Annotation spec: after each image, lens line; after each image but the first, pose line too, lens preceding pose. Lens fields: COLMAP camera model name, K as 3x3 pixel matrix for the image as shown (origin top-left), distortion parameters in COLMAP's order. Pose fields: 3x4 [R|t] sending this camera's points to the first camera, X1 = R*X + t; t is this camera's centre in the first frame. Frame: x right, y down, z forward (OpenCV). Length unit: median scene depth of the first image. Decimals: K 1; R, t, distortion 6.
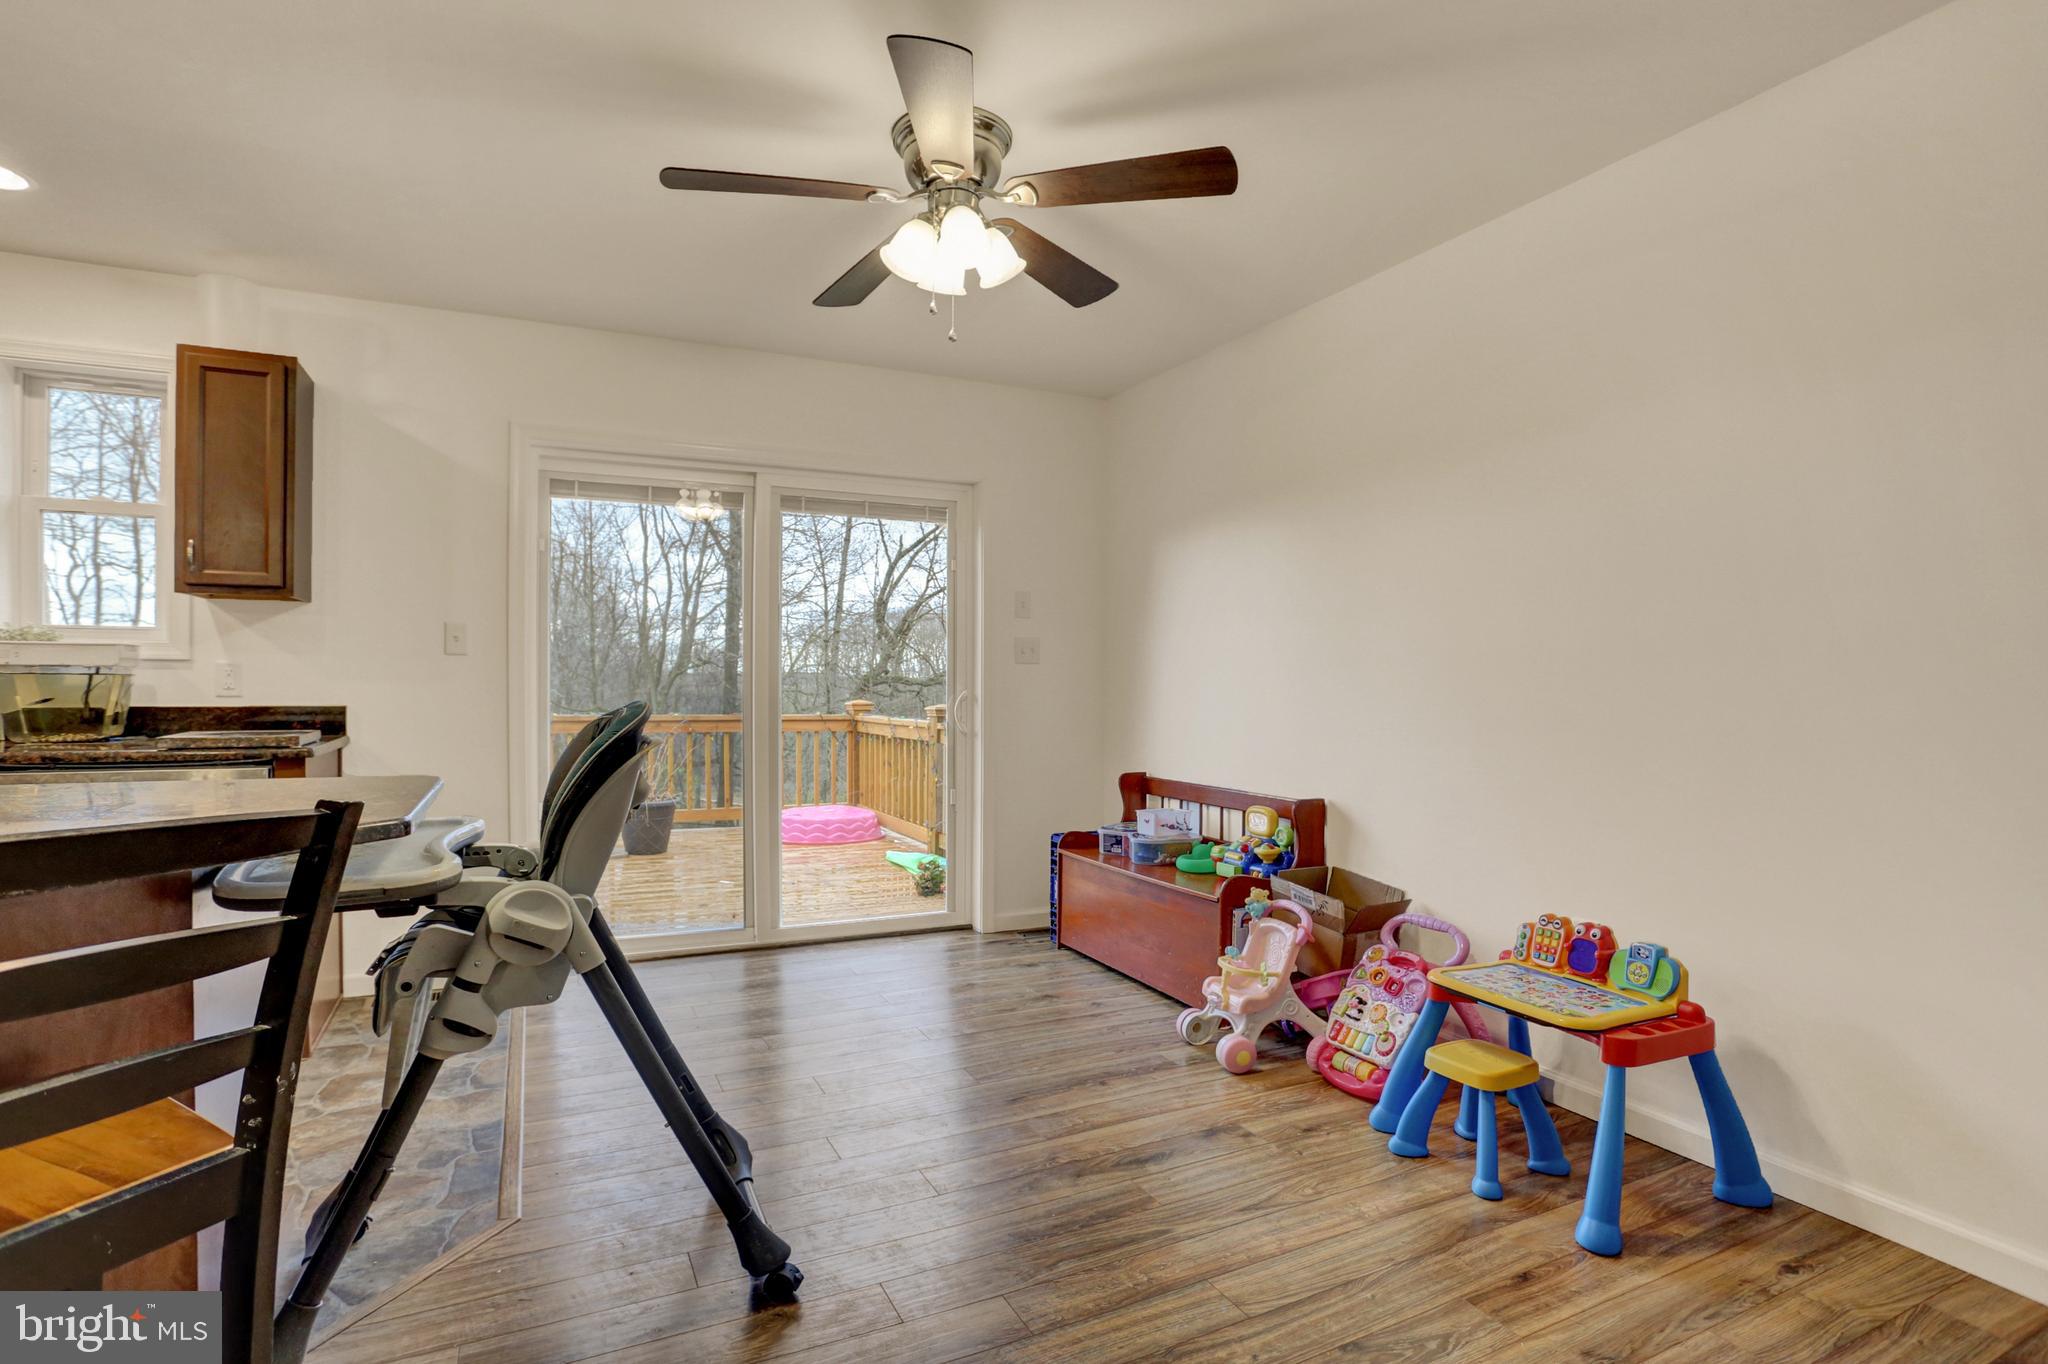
lens RADIAL K [[994.0, 0, 1038.0], [0, 994.0, 690.4], [0, 0, 1]] dist [-0.064179, 0.018328]
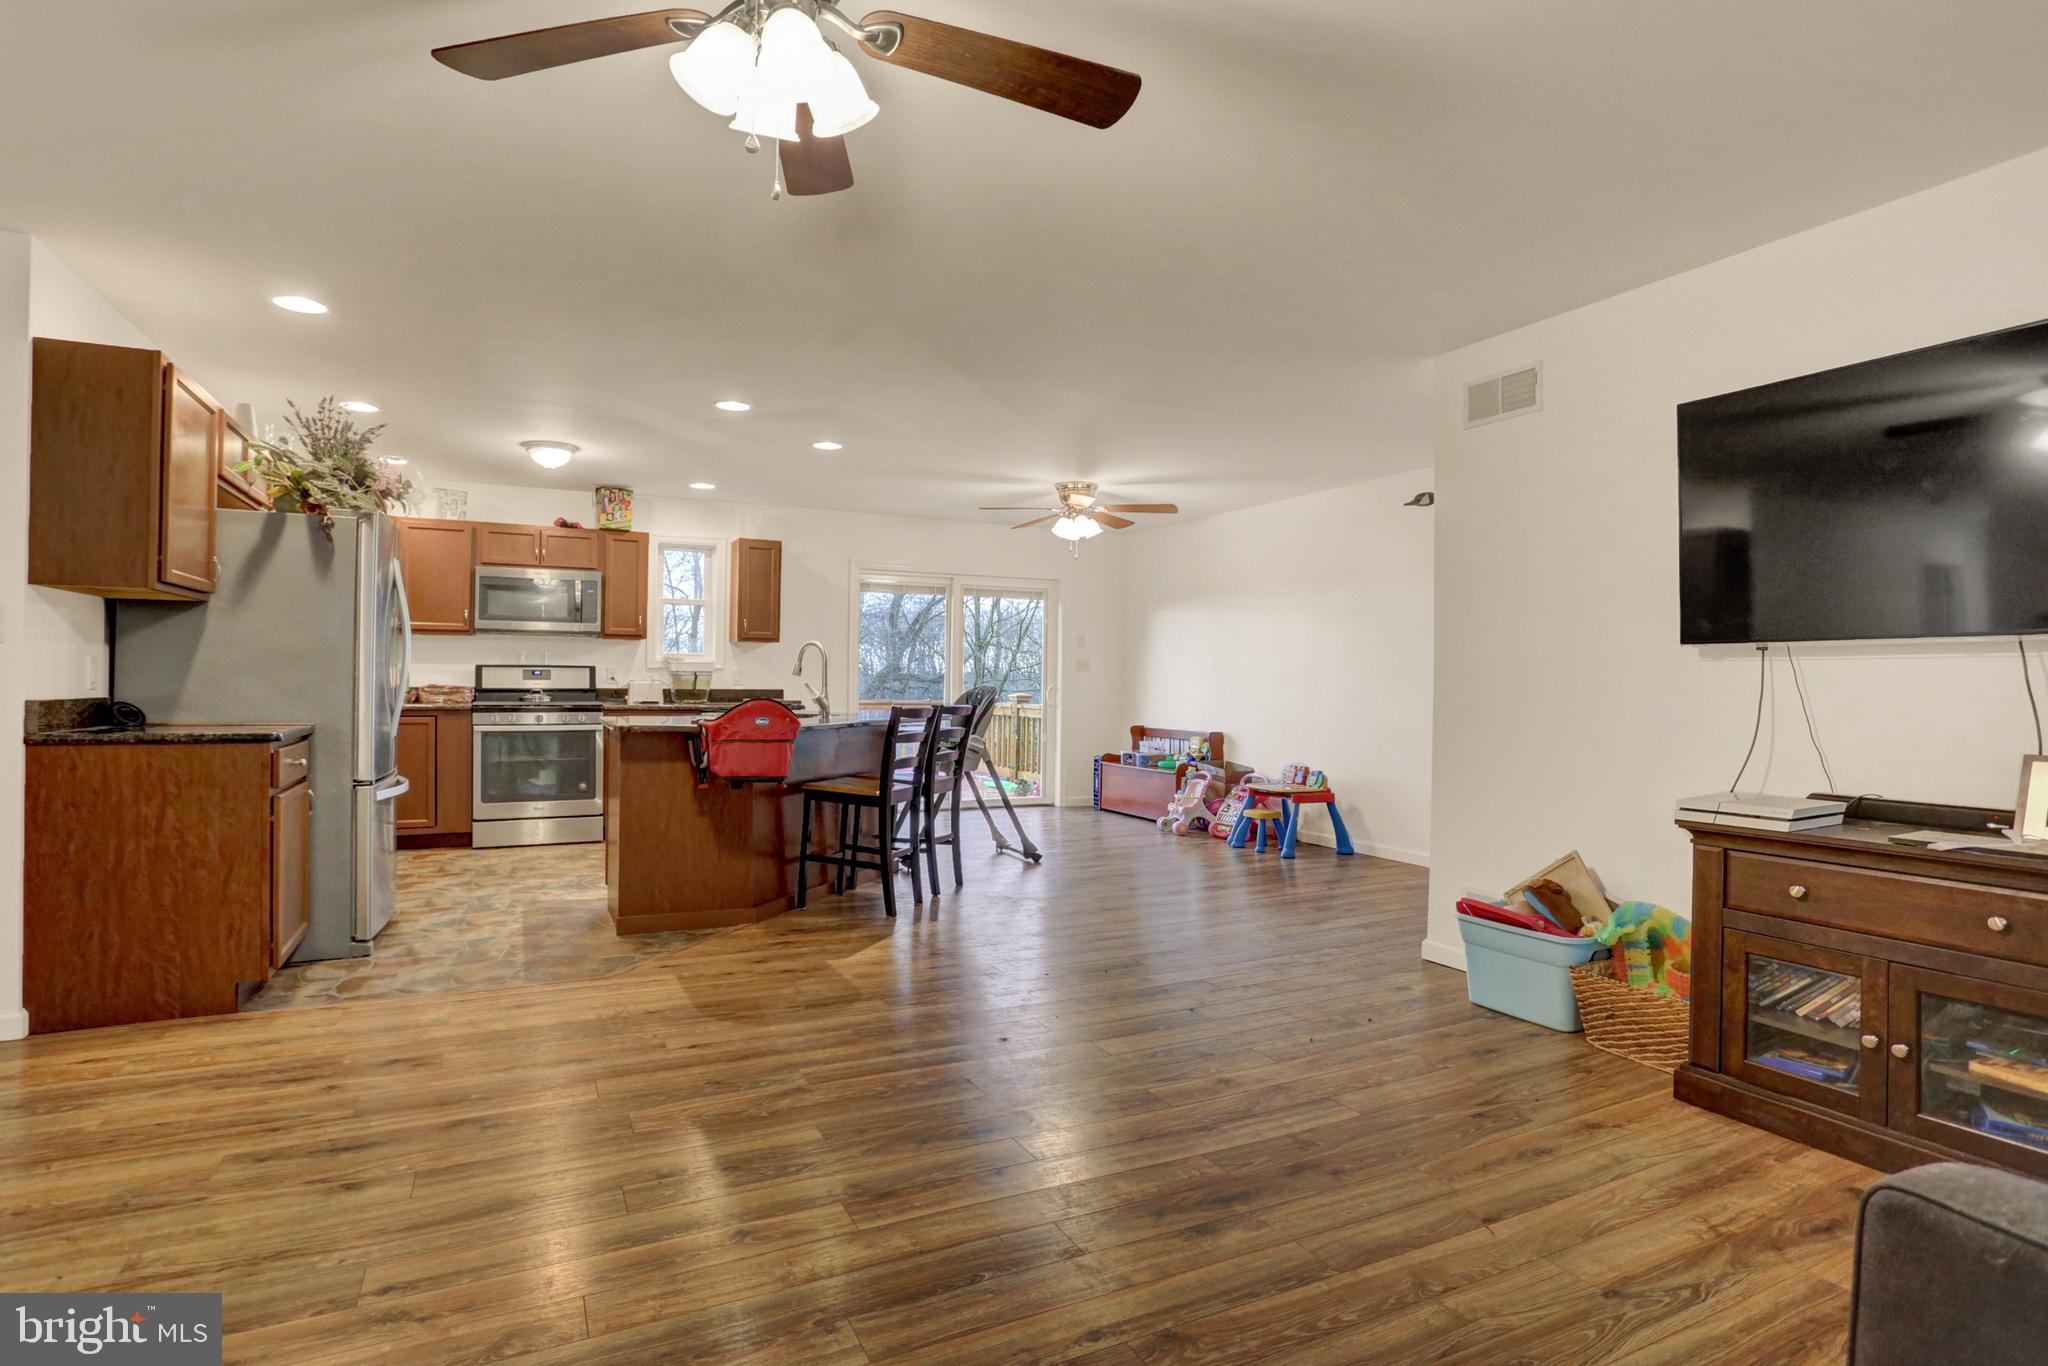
lens RADIAL K [[994.0, 0, 1016.9], [0, 994.0, 675.4], [0, 0, 1]] dist [-0.064179, 0.018328]
pose [[0.999886, 0.004123, -0.014509, -0.152364], [-0.004361, 0.999856, -0.016389, 0.019383], [0.014439, 0.016451, 0.999760, -1.302520]]
